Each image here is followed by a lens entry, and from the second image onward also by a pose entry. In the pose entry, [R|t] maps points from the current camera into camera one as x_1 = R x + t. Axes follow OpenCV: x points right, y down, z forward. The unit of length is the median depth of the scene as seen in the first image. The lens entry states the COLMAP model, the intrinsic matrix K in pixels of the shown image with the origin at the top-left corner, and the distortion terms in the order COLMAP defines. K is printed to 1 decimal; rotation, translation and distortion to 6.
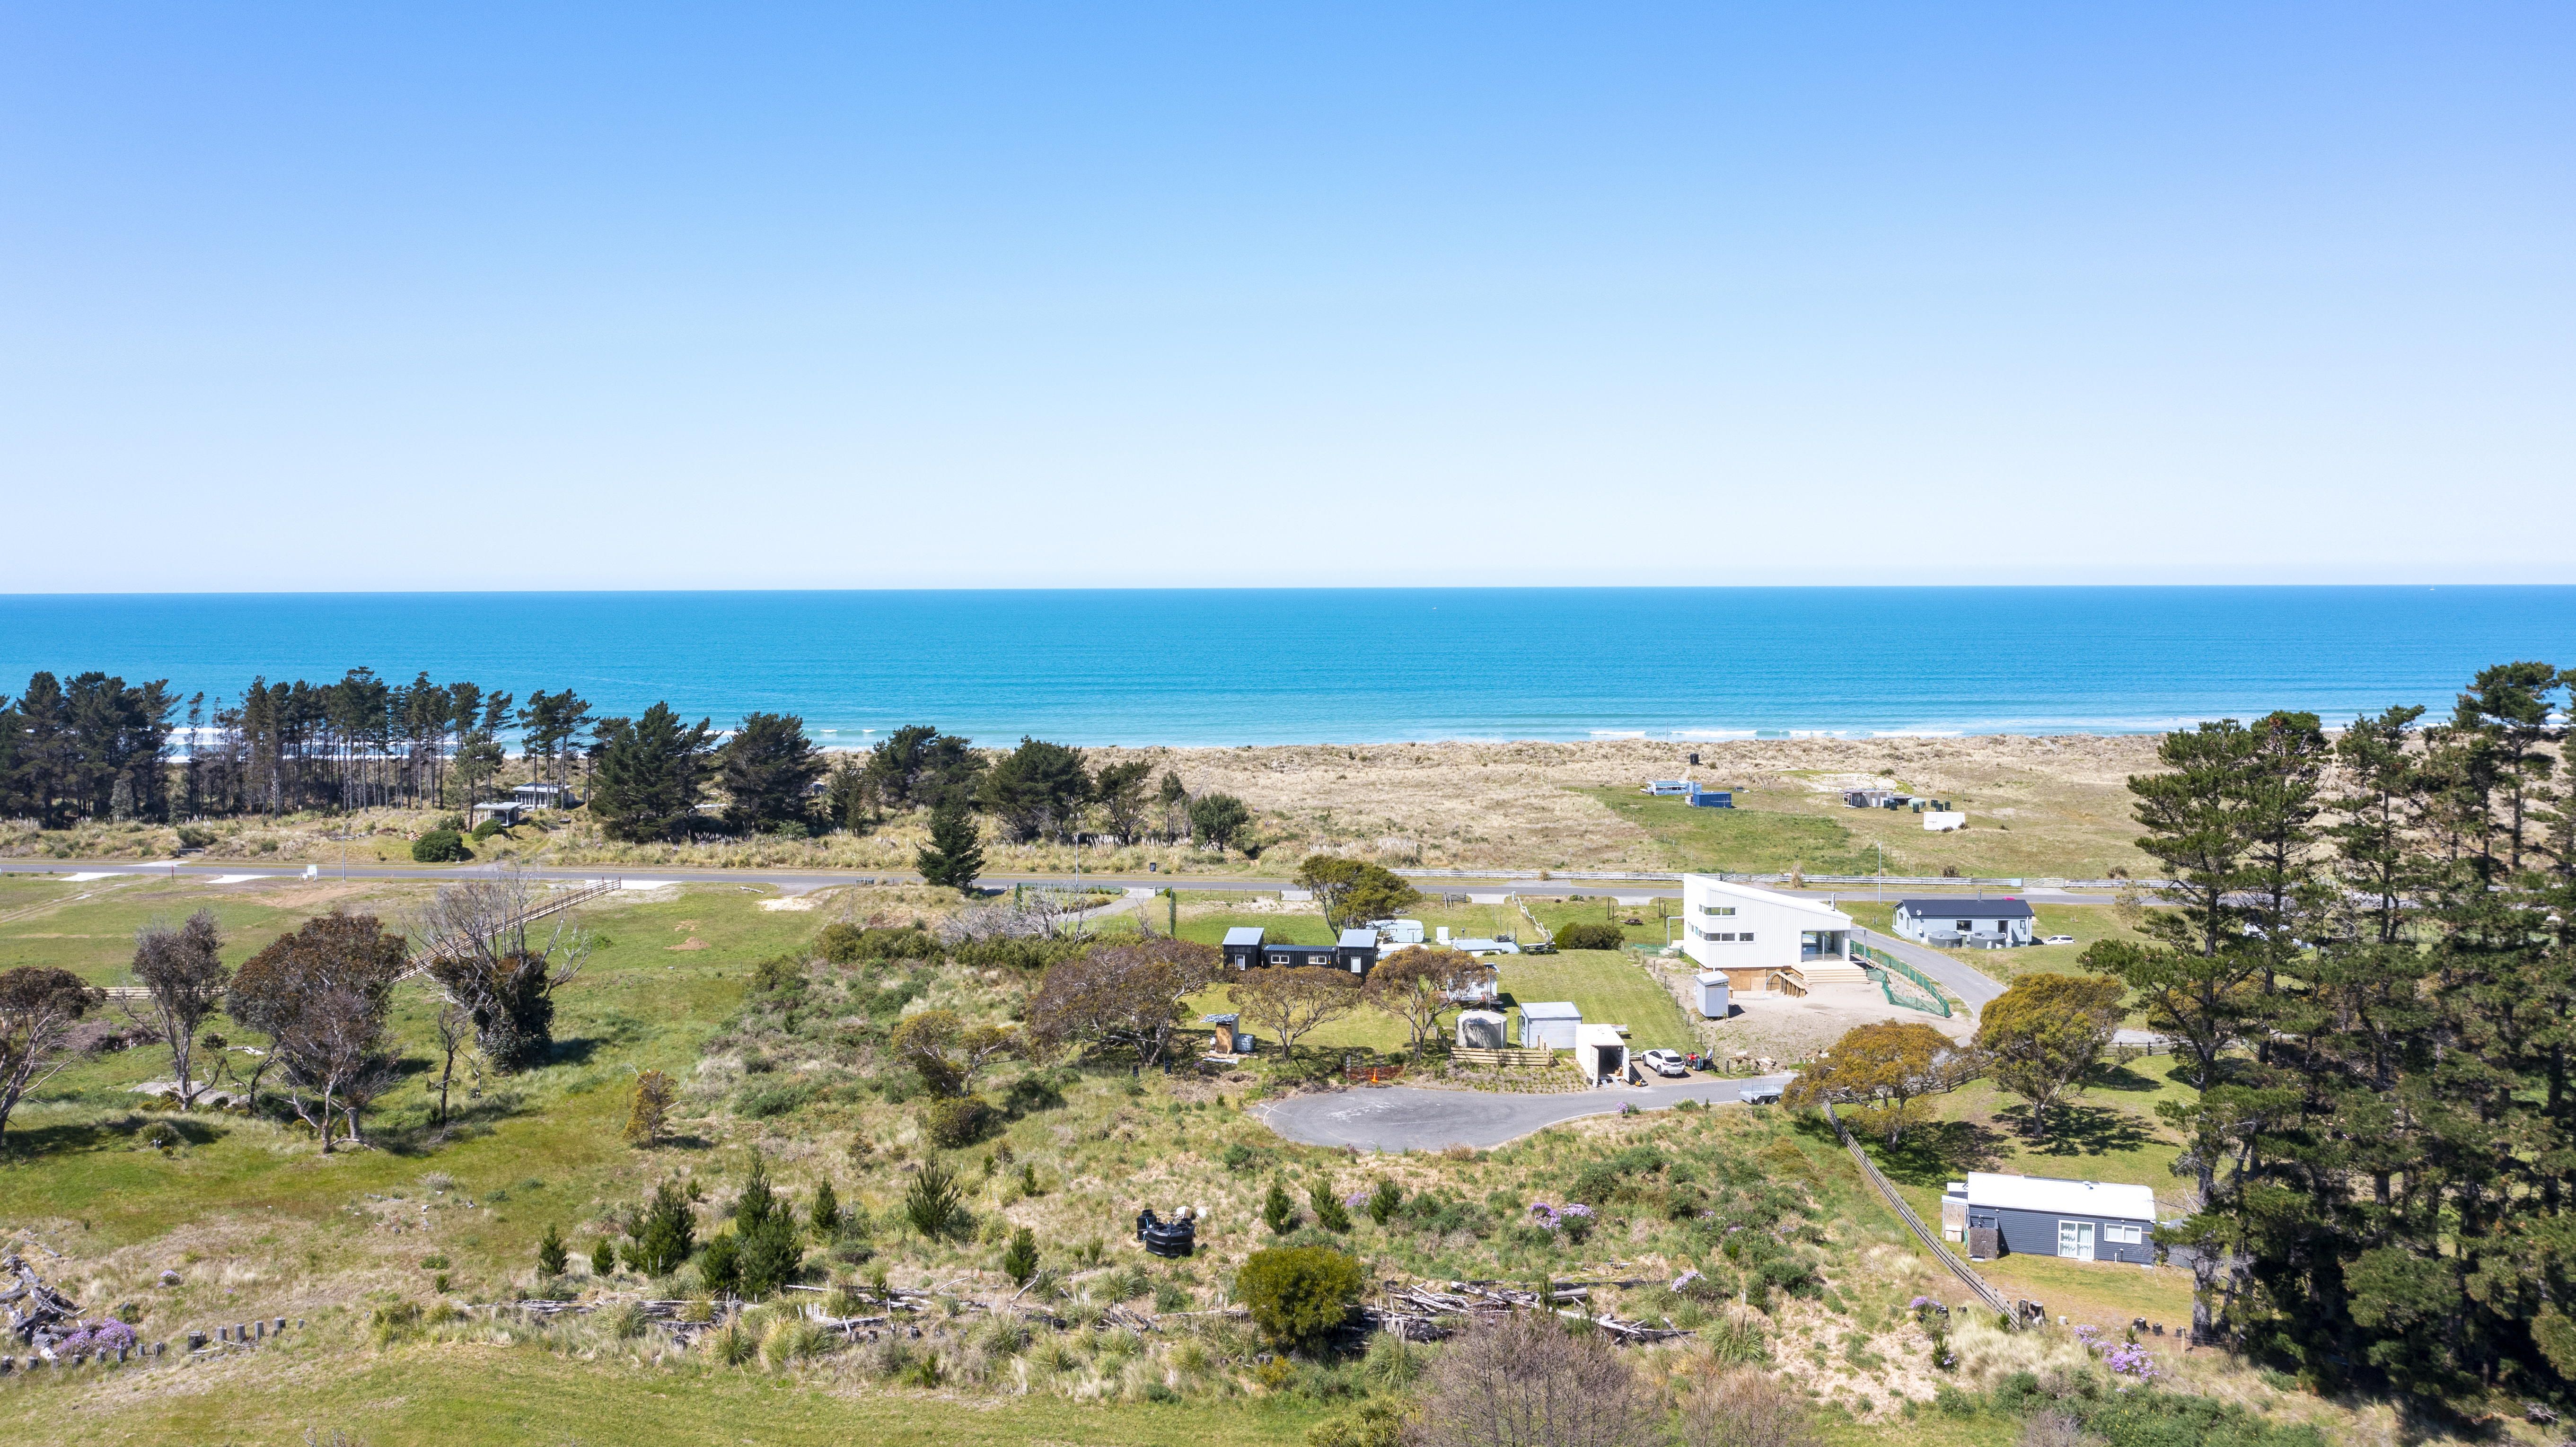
lens RADIAL K [[2029.5, 0, 1288.0], [0, 2029.5, 723.5], [0, 0, 1]] dist [-0.028065, 0.005213]
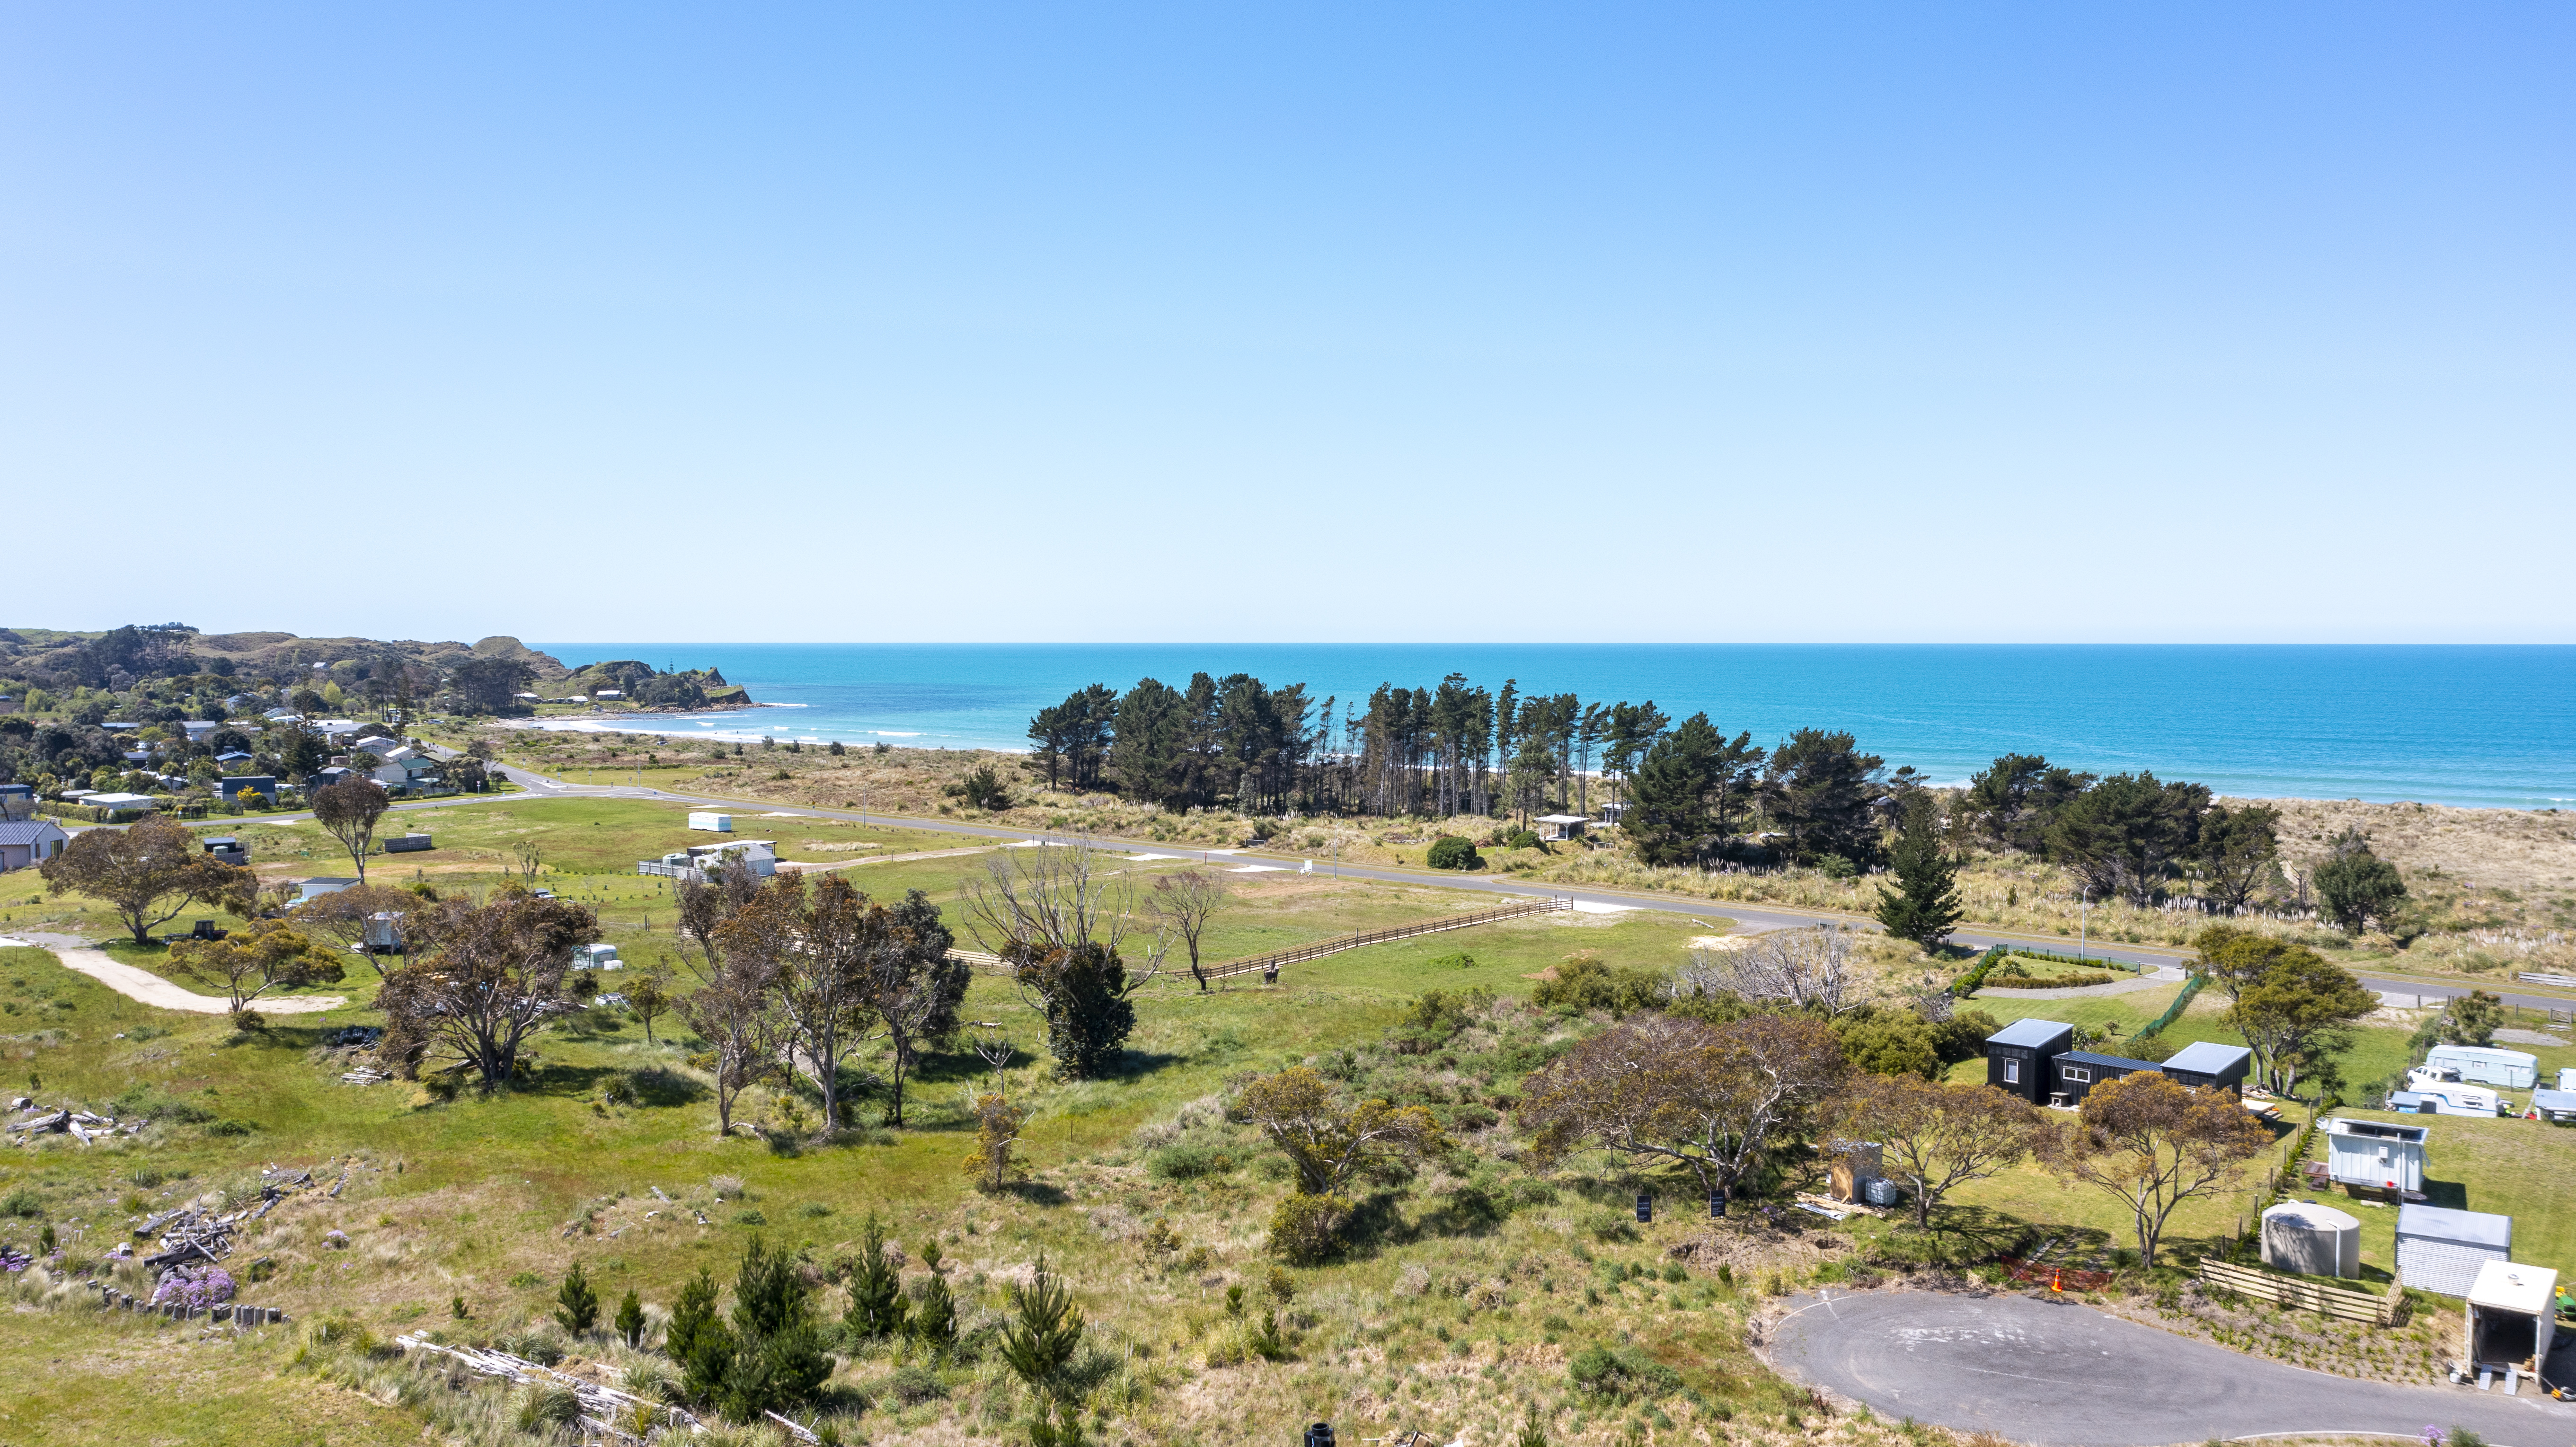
lens RADIAL K [[2029.4, 0, 1288.0], [0, 2029.4, 723.5], [0, 0, 1]] dist [-0.028065, 0.005213]
pose [[0.784778, 0.029214, -0.619088, 0.111086], [-0.045043, 0.998935, -0.009960, 0.011832], [0.618138, 0.035702, 0.785258, 0.185302]]
